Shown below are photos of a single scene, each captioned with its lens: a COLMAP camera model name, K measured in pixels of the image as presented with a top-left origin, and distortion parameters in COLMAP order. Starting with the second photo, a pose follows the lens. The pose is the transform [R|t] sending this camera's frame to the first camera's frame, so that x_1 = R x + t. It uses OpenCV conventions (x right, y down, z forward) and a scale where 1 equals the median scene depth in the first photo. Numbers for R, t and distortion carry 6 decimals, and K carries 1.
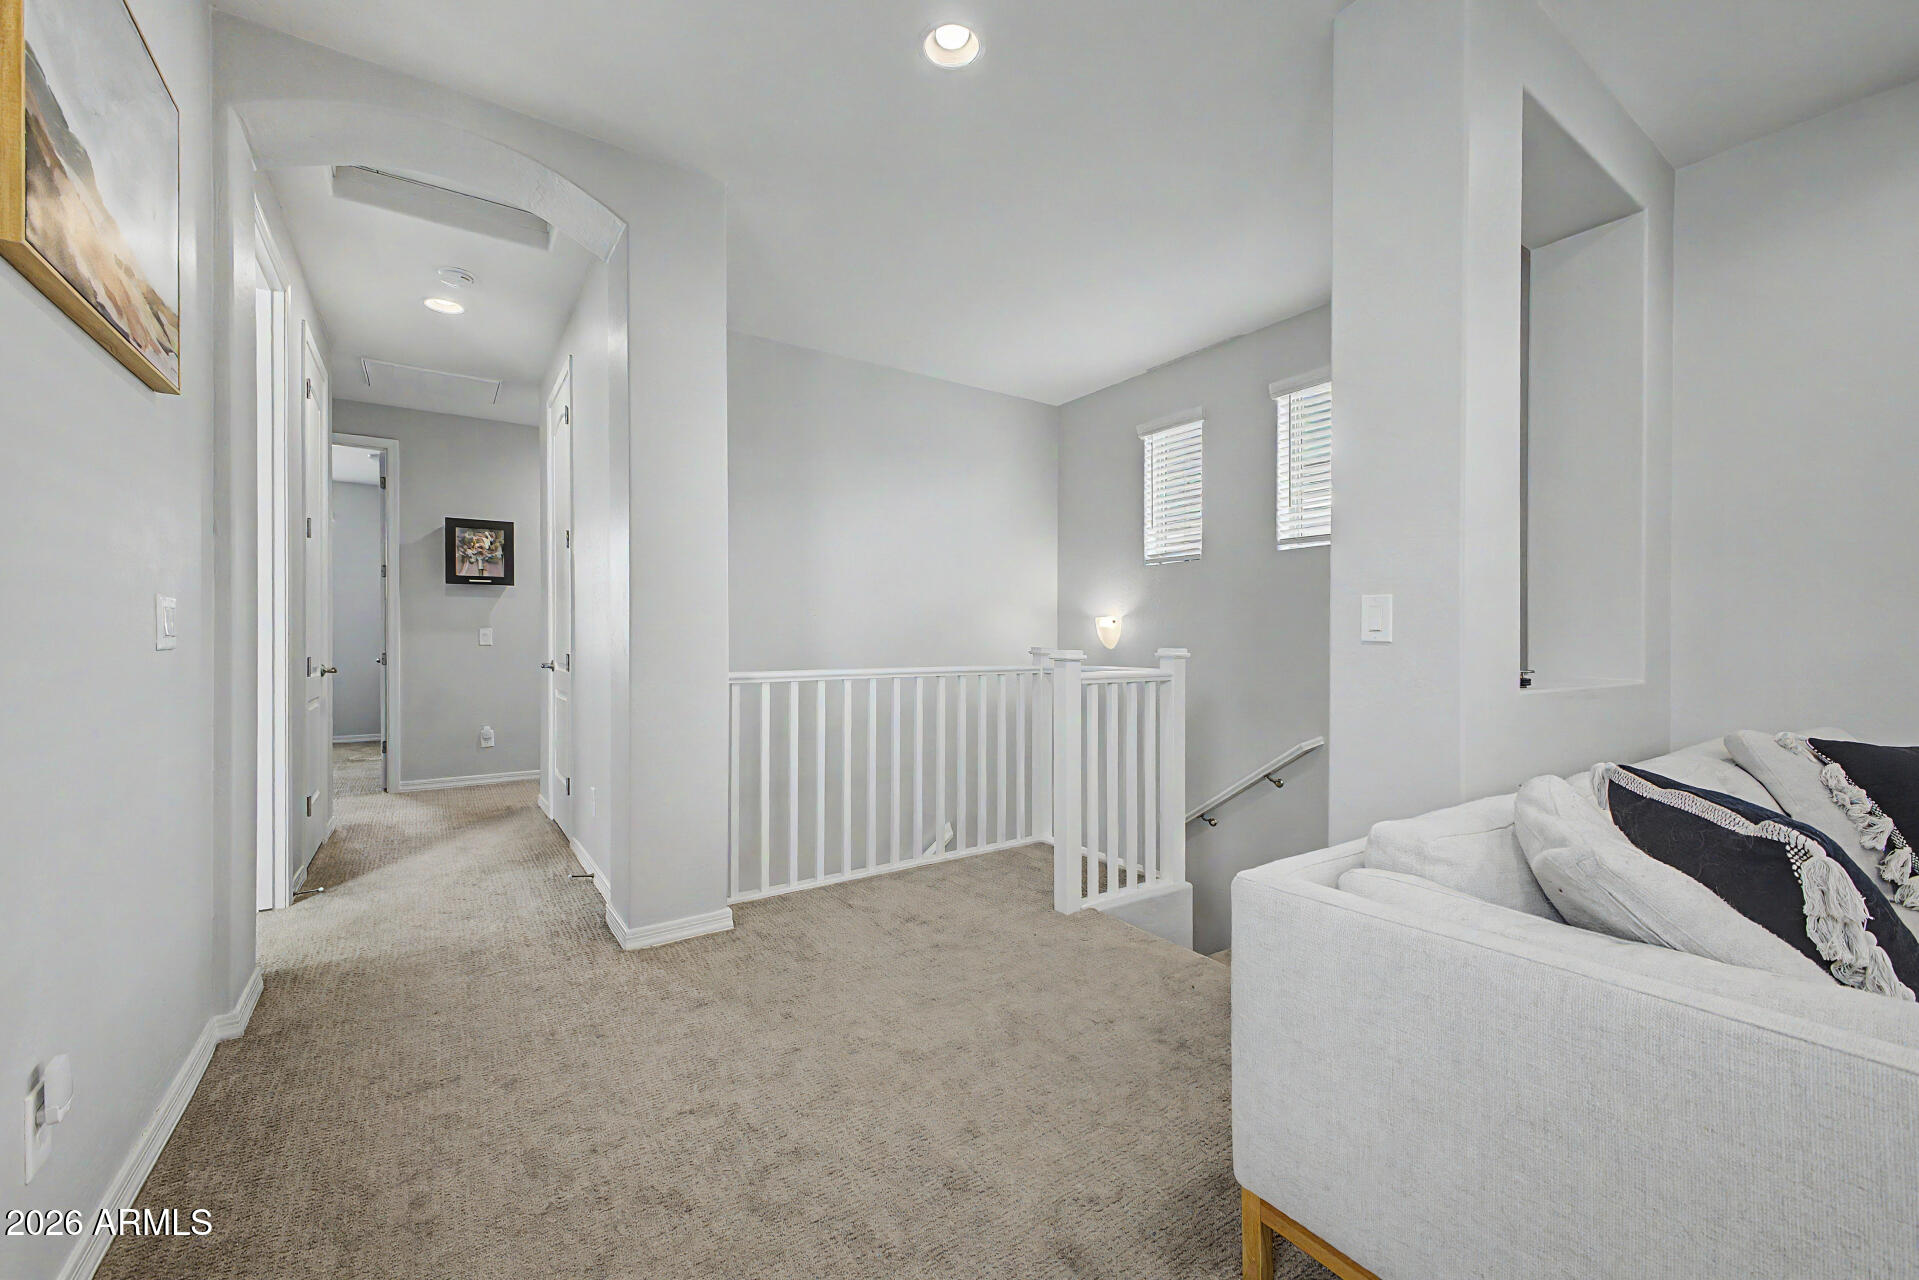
lens RADIAL K [[760.9, 0, 959.5], [0, 760.9, 640.0], [0, 0, 1]] dist [0.000744, 0.000007]
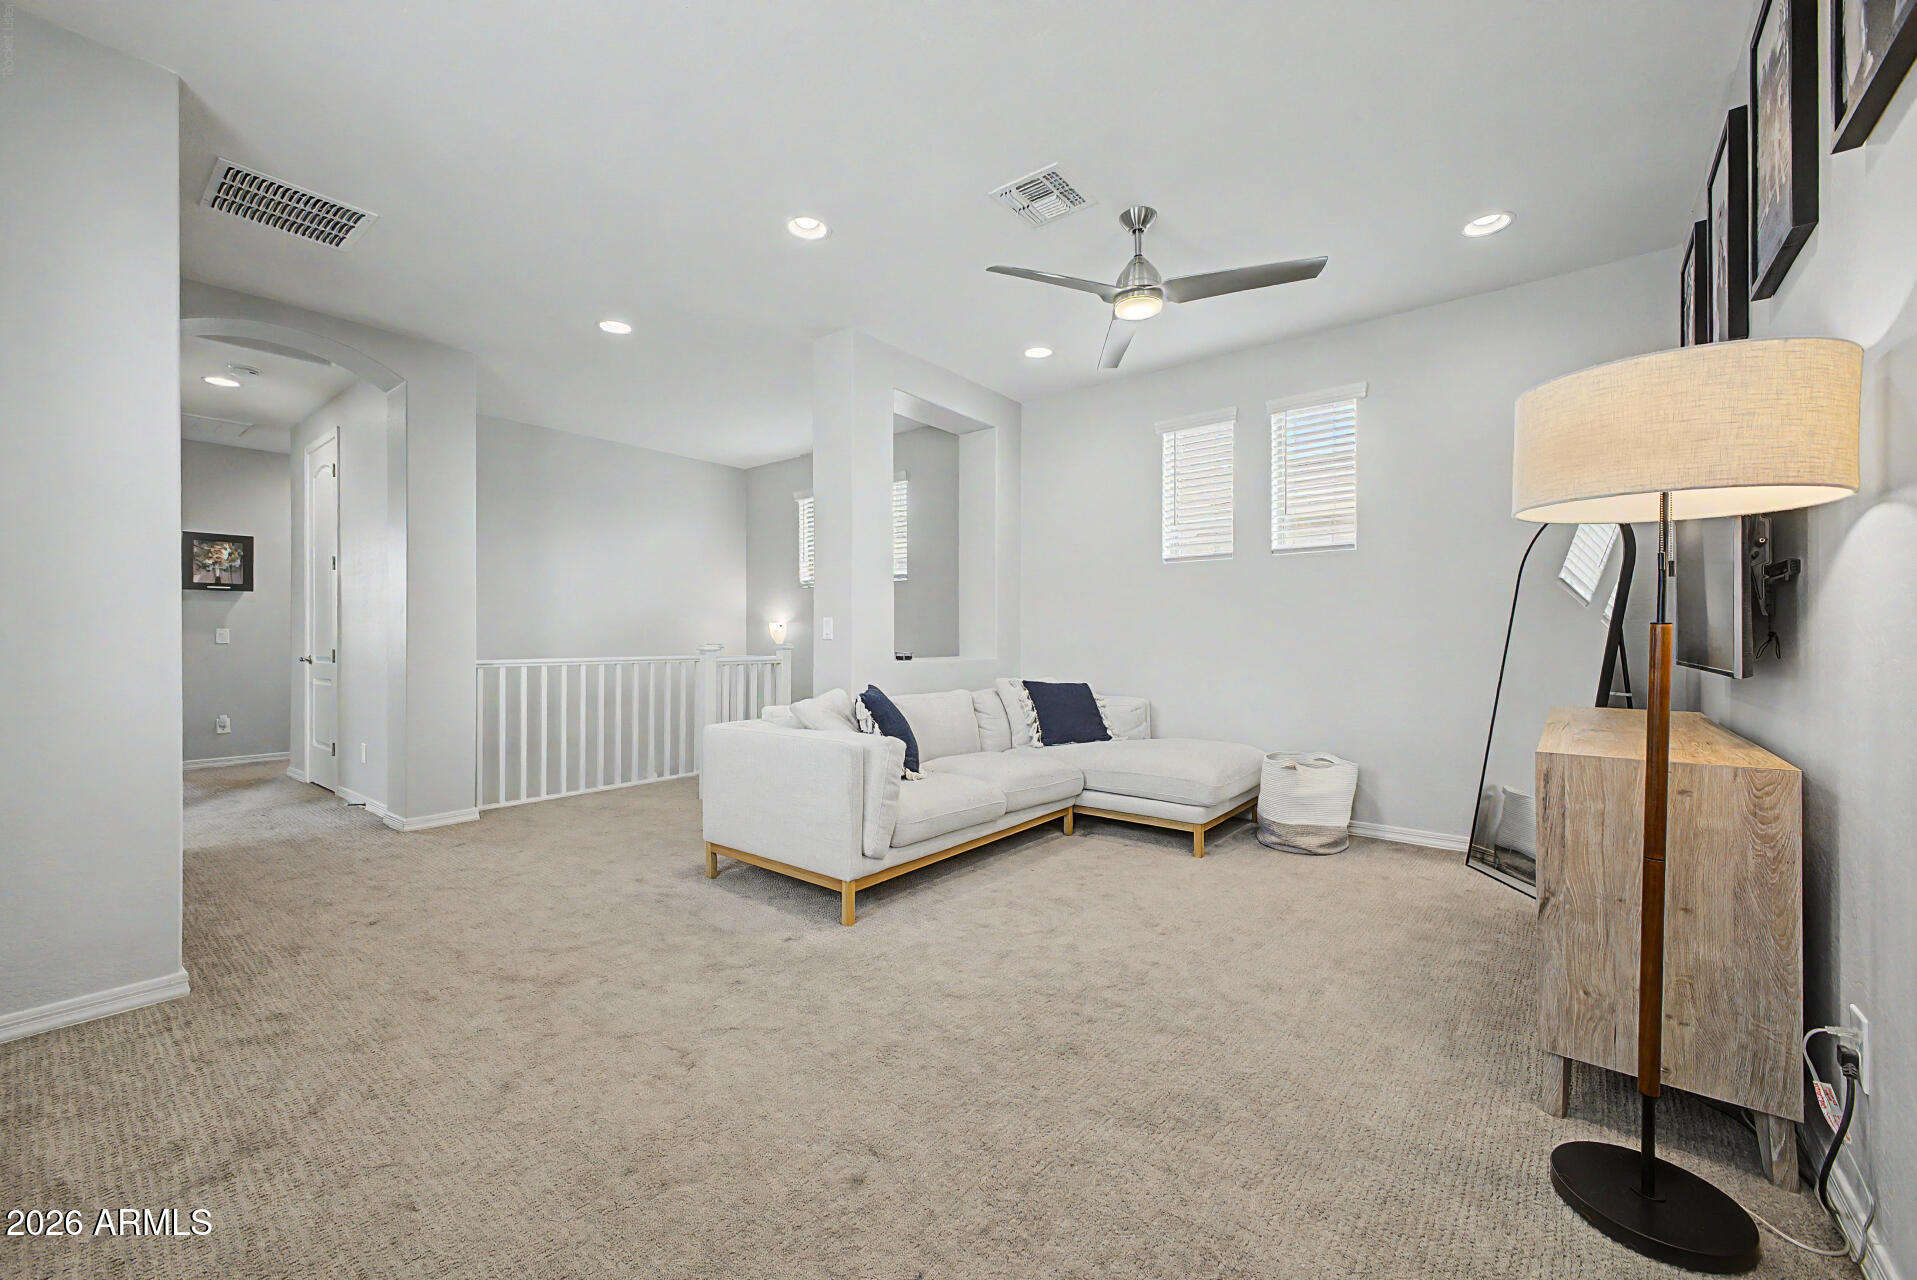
lens RADIAL K [[743.4, 0, 958.5], [0, 743.4, 640.0], [0, 0, 1]] dist [0.000429, 0.000010]
pose [[0.954990, 0.000969, 0.296636, 0.113334], [-0.001092, 0.999999, 0.000250, -0.000106], [-0.296635, -0.000562, 0.954991, -0.448309]]
